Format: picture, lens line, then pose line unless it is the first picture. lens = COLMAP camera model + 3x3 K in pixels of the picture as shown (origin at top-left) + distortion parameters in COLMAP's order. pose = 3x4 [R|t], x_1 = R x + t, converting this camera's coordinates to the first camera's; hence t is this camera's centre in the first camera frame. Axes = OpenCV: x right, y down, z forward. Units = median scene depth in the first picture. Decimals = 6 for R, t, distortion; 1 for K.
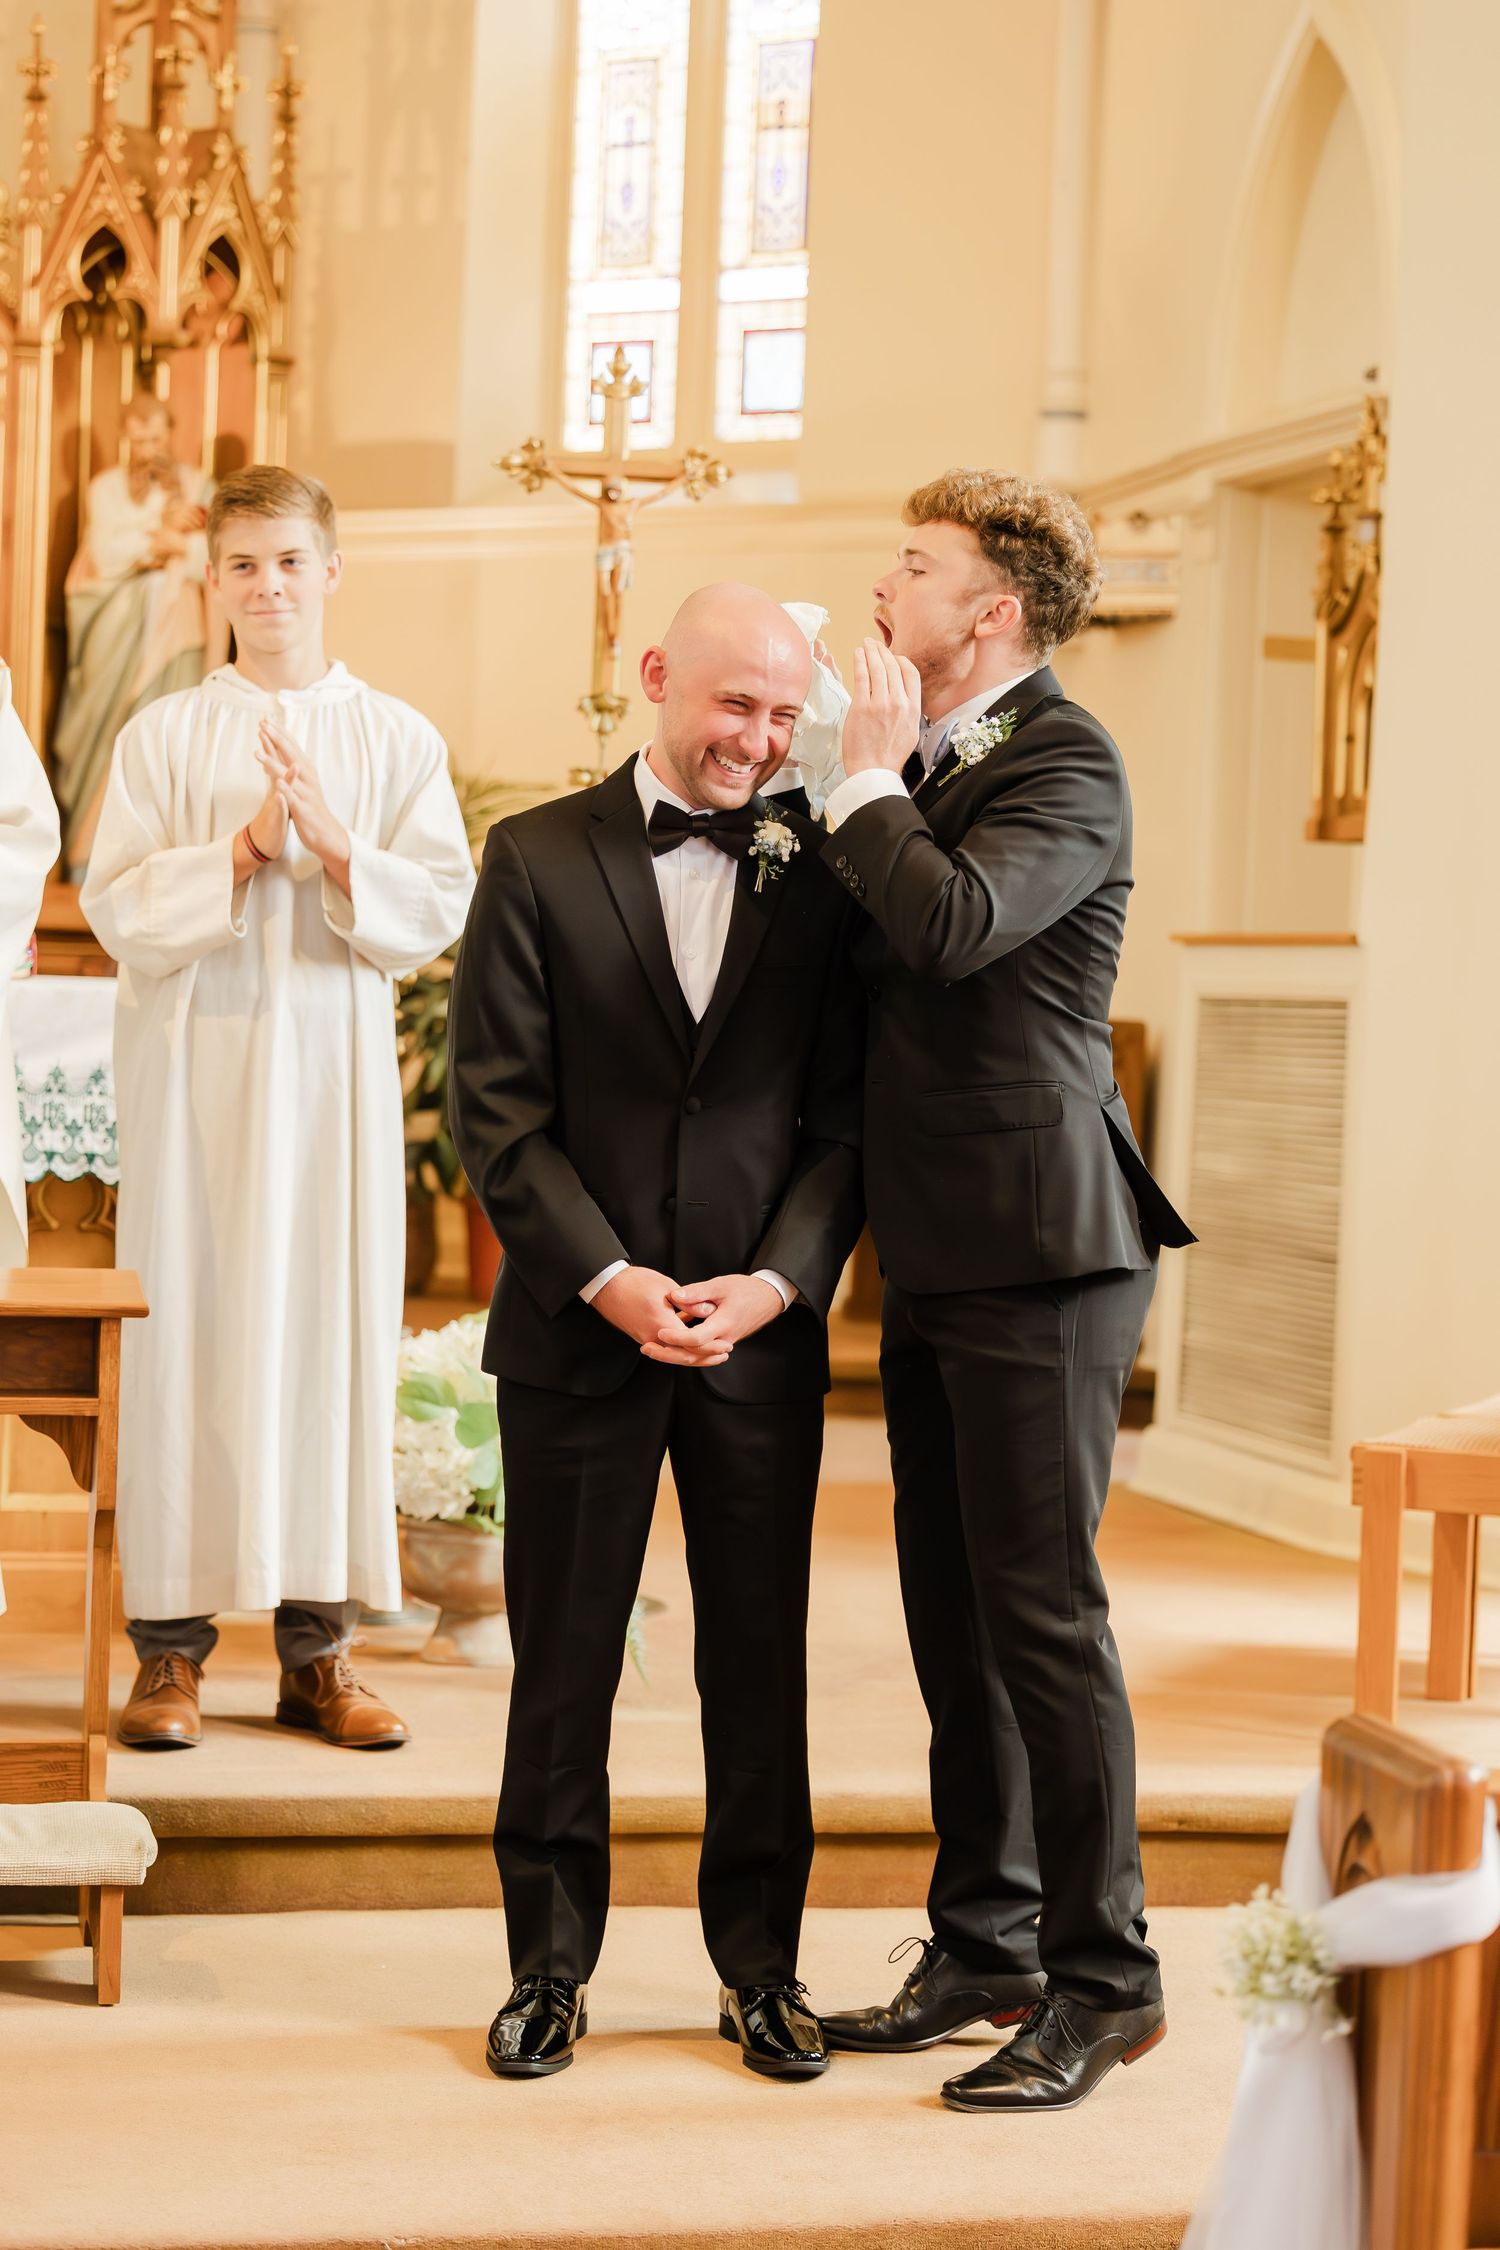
lens RADIAL K [[4435.0, 0, 751.6], [0, 4435.0, 1121.3], [0, 0, 1]] dist [-0.011121, 0.000000]
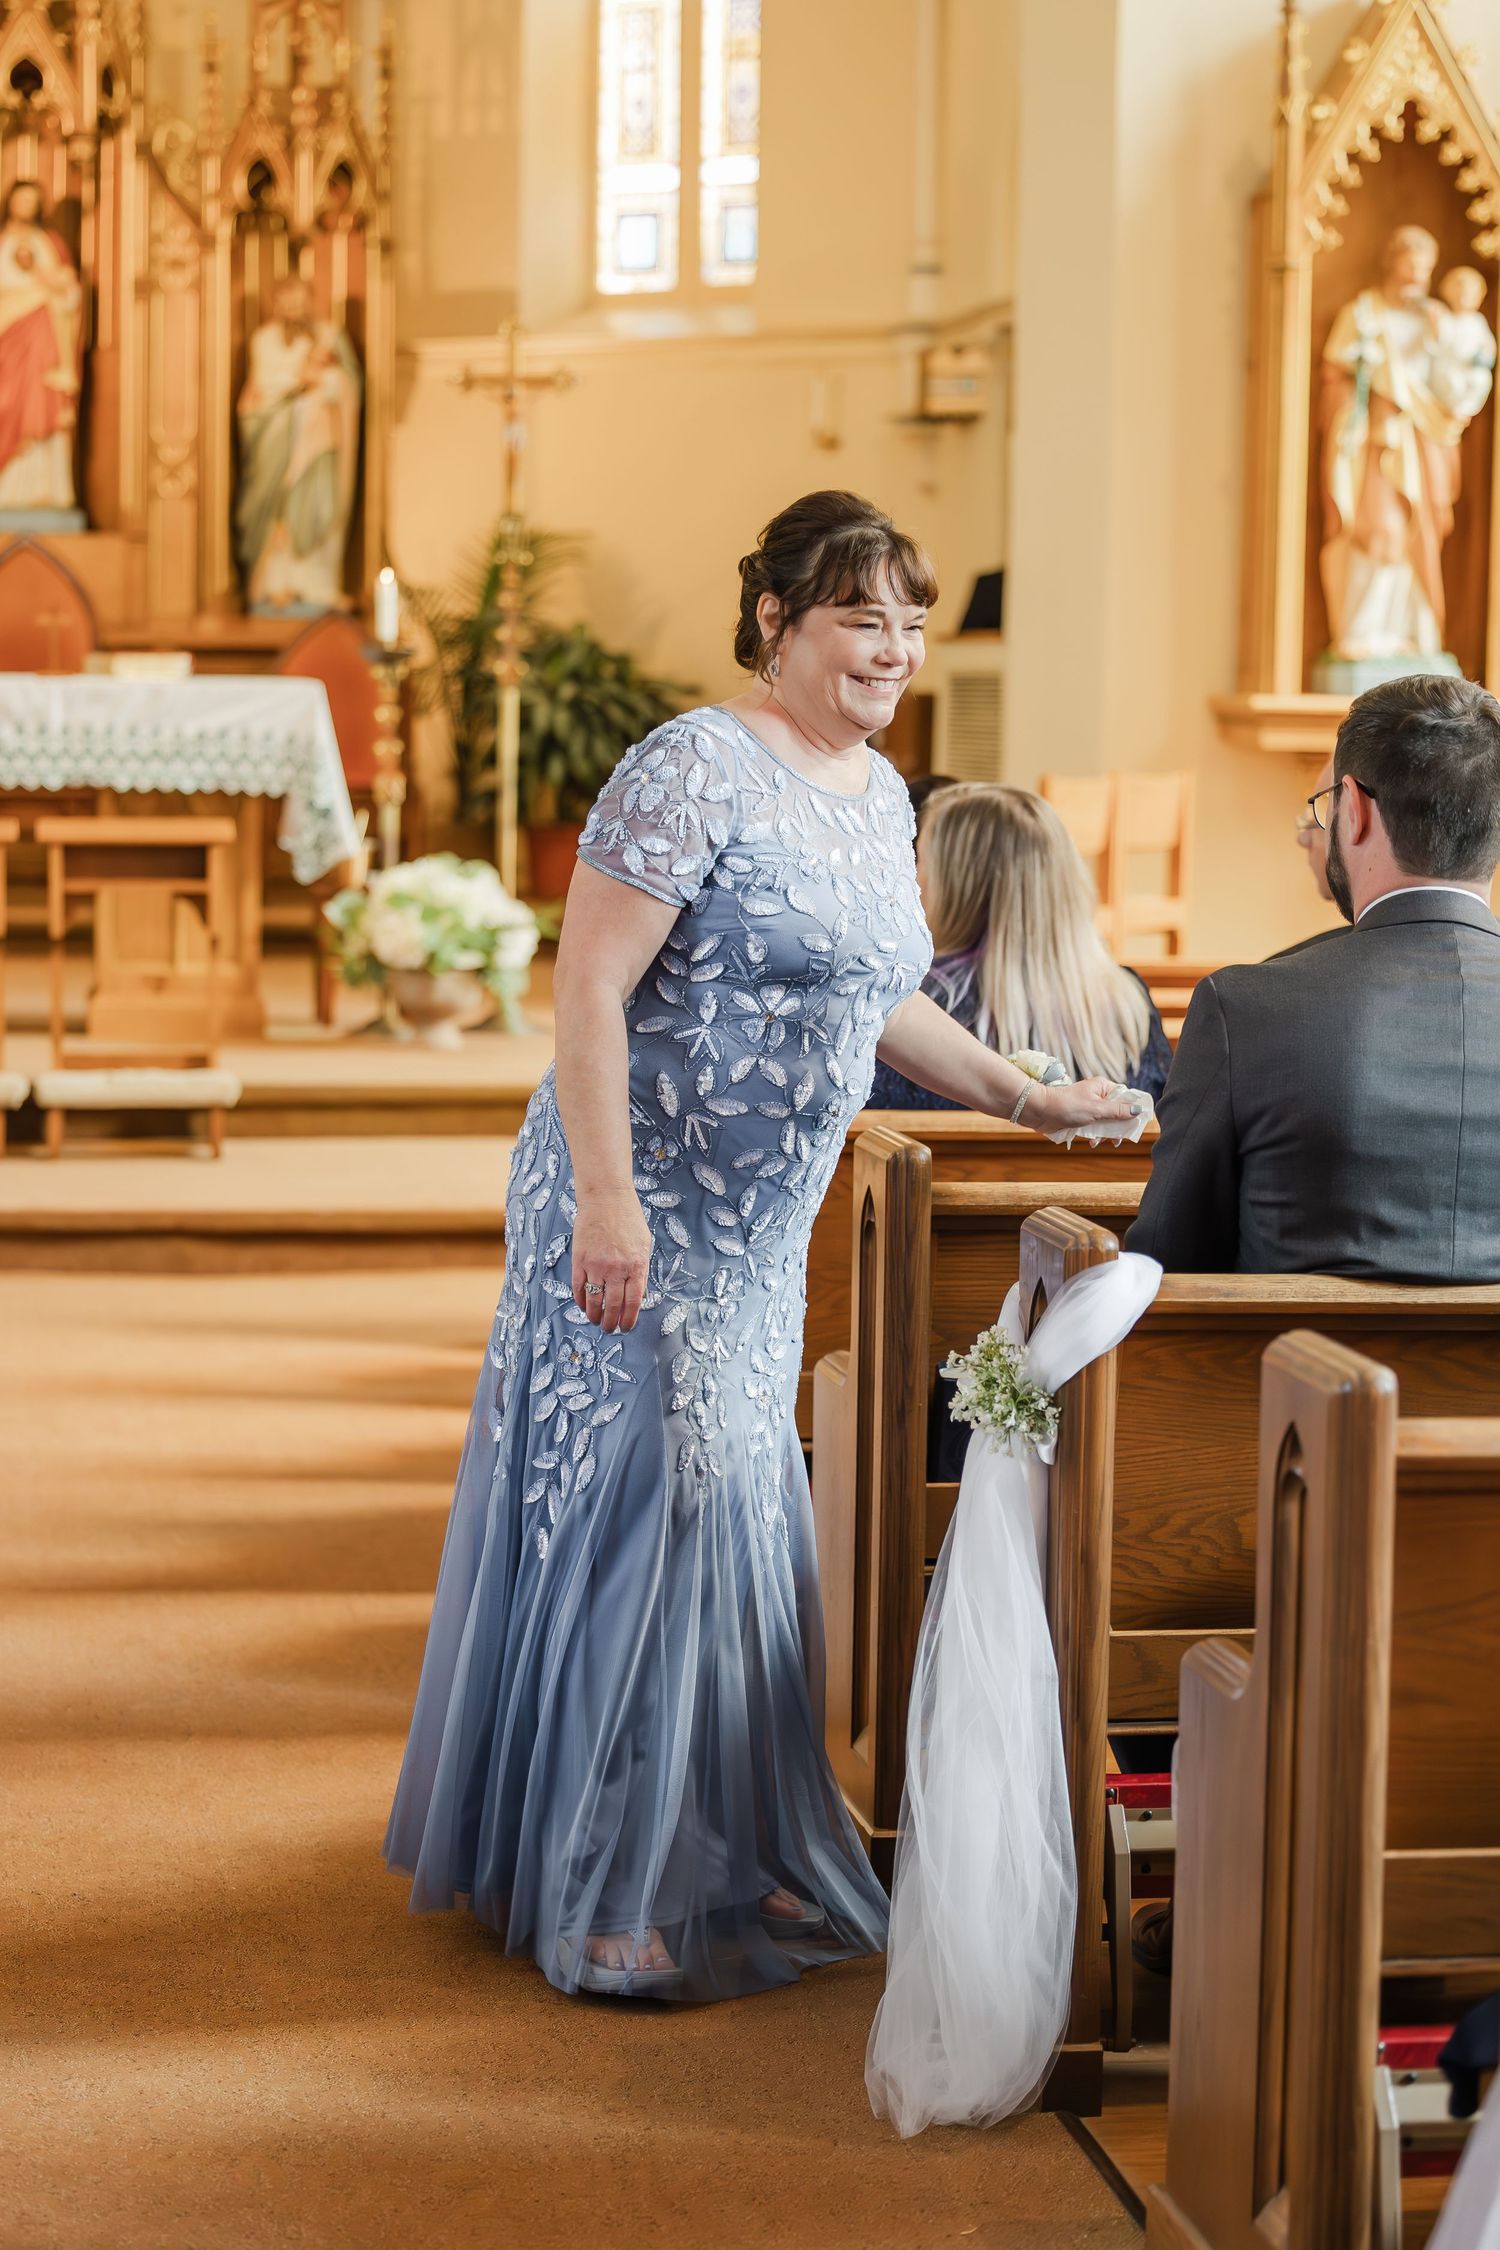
lens RADIAL K [[4593.4, 0, 751.7], [0, 4593.4, 1123.0], [0, 0, 1]] dist [-0.115640, 0.000000]
pose [[0.997571, -0.019122, -0.066978, 0.104824], [0.023465, 0.997631, 0.064665, 0.017884], [0.065583, -0.066080, 0.995657, -0.476507]]
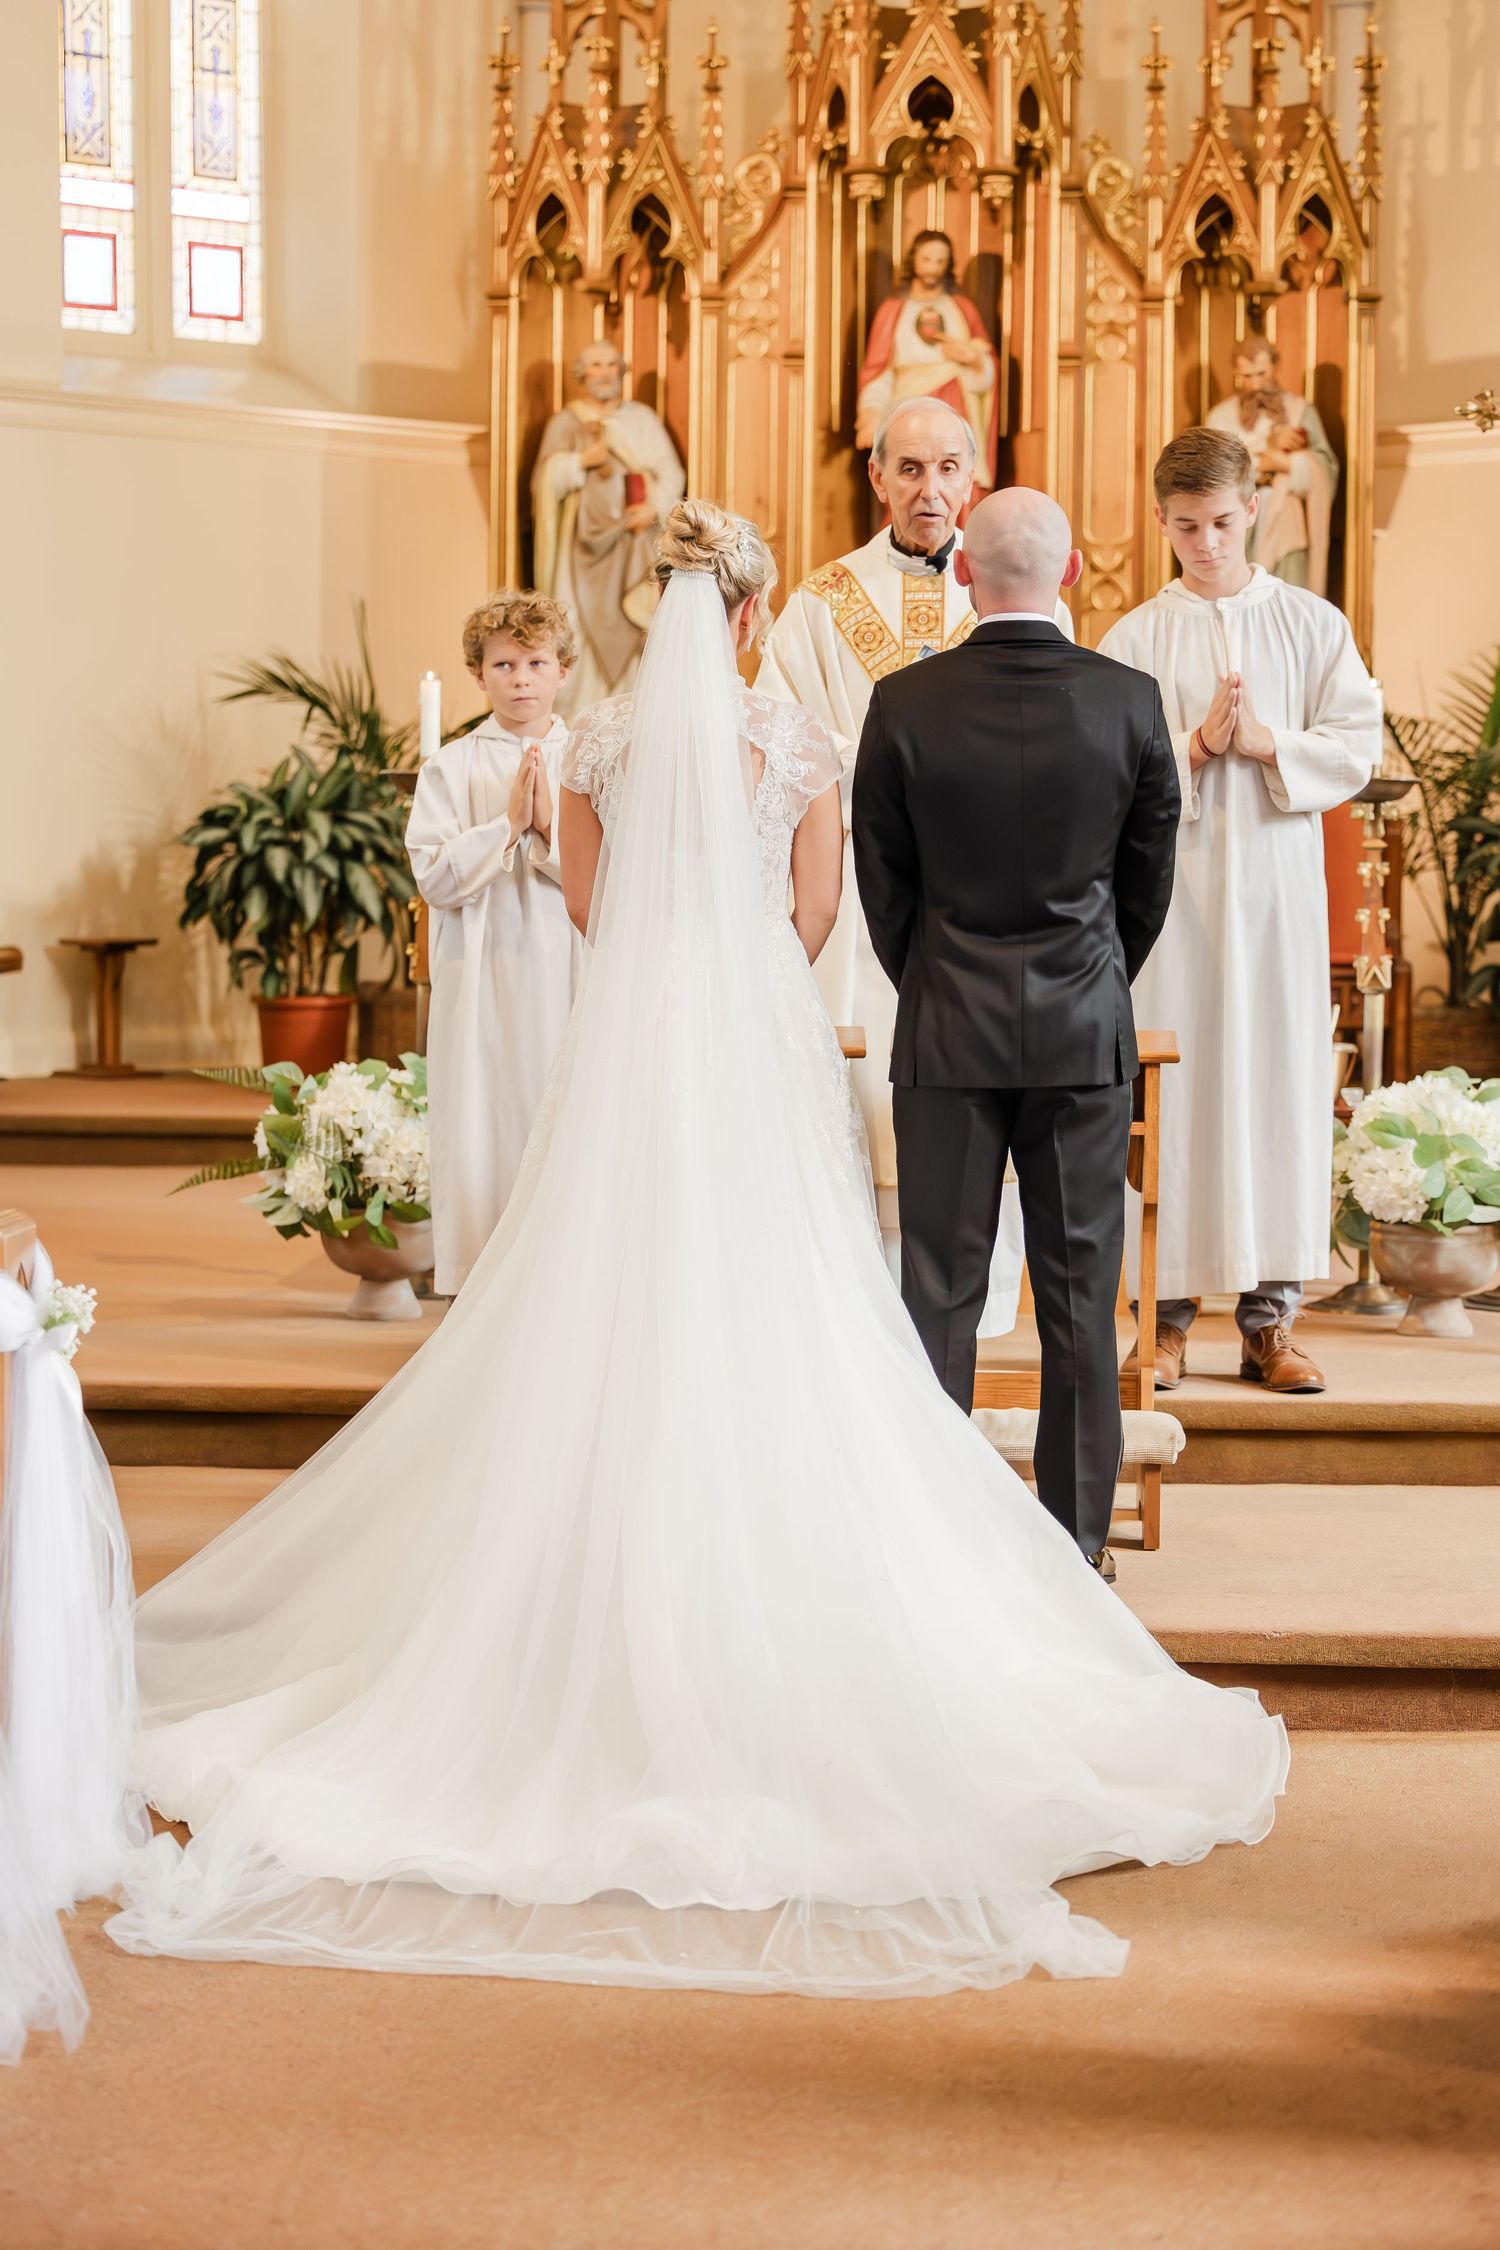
lens RADIAL K [[4435.0, 0, 751.5], [0, 4435.0, 1132.6], [0, 0, 1]] dist [-0.011121, 0.000000]
pose [[0.960920, -0.013478, -0.276498, 0.057278], [0.021879, 0.999387, 0.027321, 0.011794], [0.275960, -0.032303, 0.960626, -0.170107]]
